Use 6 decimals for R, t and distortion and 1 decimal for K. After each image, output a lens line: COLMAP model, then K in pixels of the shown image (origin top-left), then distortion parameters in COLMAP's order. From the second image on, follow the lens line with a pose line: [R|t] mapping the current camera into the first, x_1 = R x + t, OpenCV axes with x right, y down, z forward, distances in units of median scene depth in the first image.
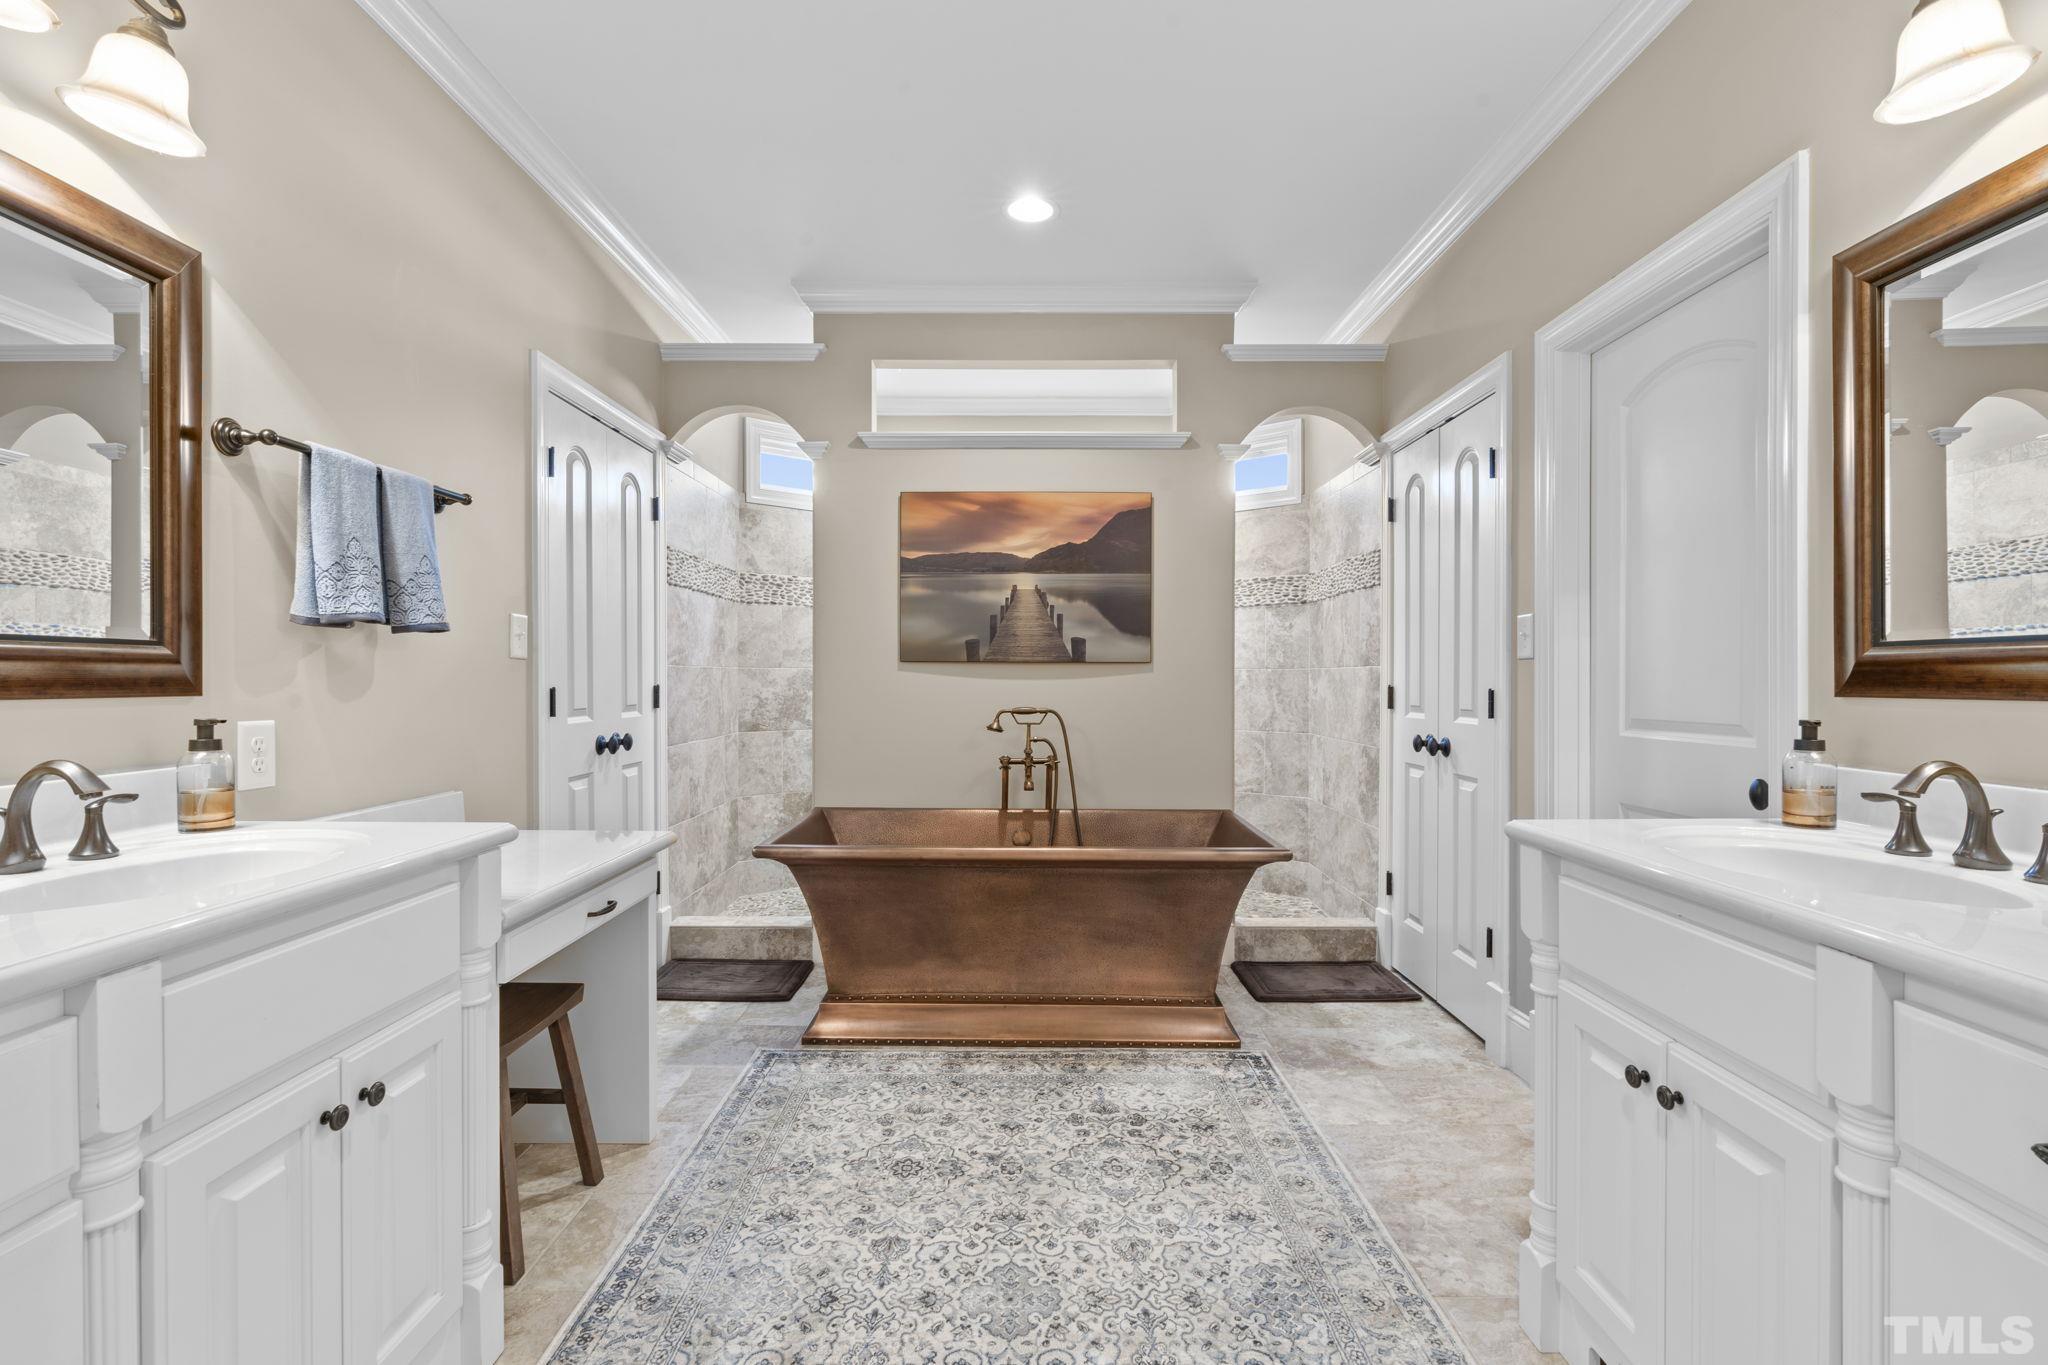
lens RADIAL K [[944.2, 0, 1024.4], [0, 944.2, 680.5], [0, 0, 1]] dist [-0.004081, 0.001185]
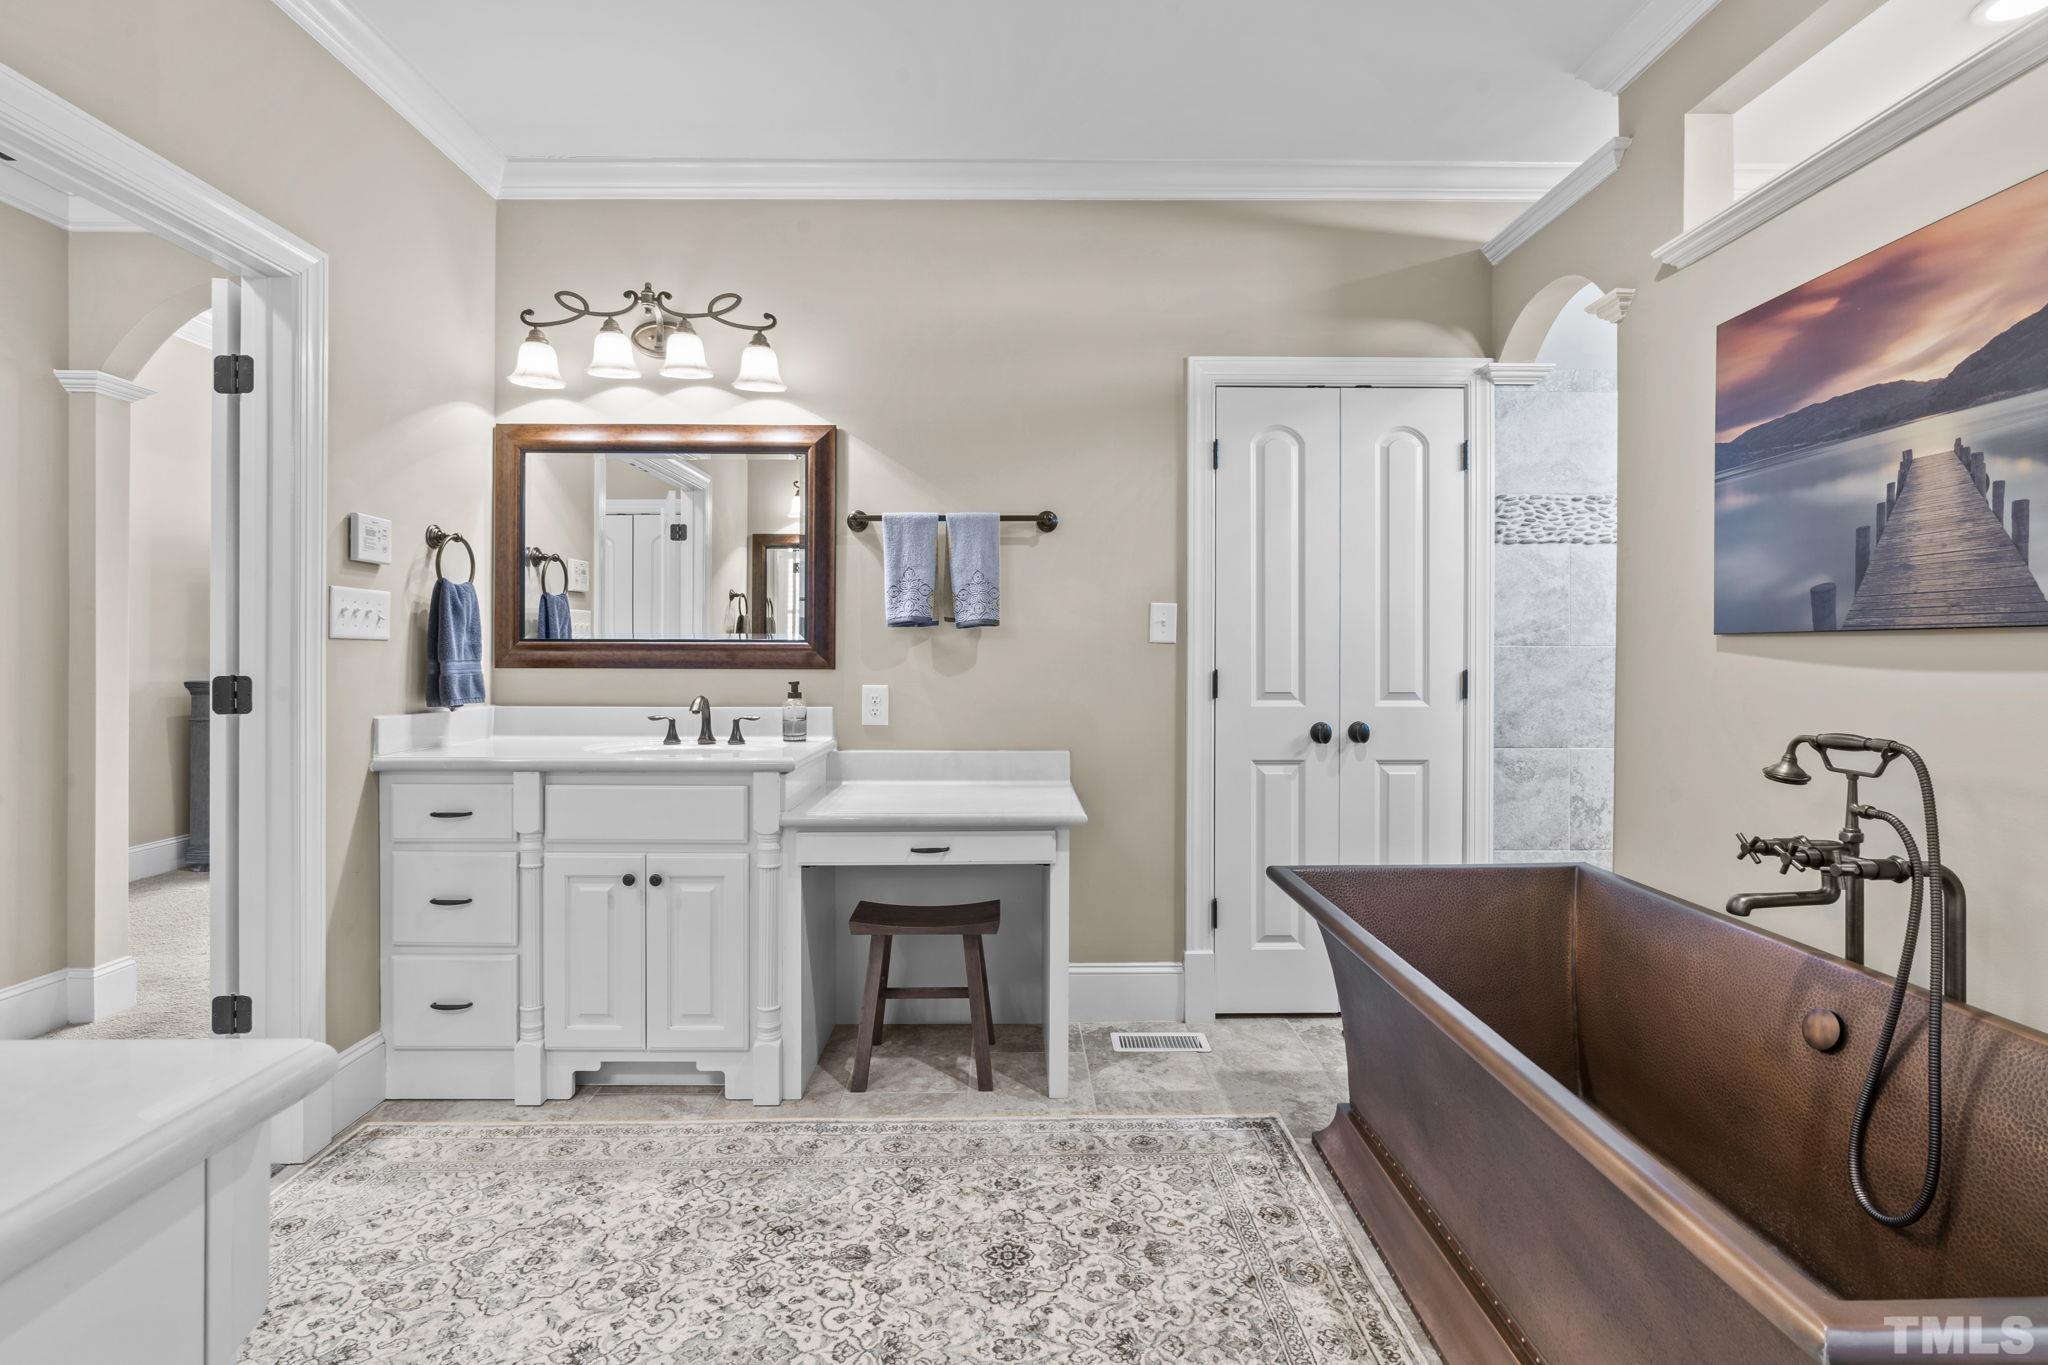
lens RADIAL K [[944.2, 0, 1006.9], [0, 944.2, 652.8], [0, 0, 1]] dist [-0.004081, 0.001185]
pose [[-0.001303, -0.003050, -0.999995, 0.562558], [-0.006299, 0.999976, -0.003042, -0.007037], [0.999979, 0.006295, -0.001322, 0.797443]]
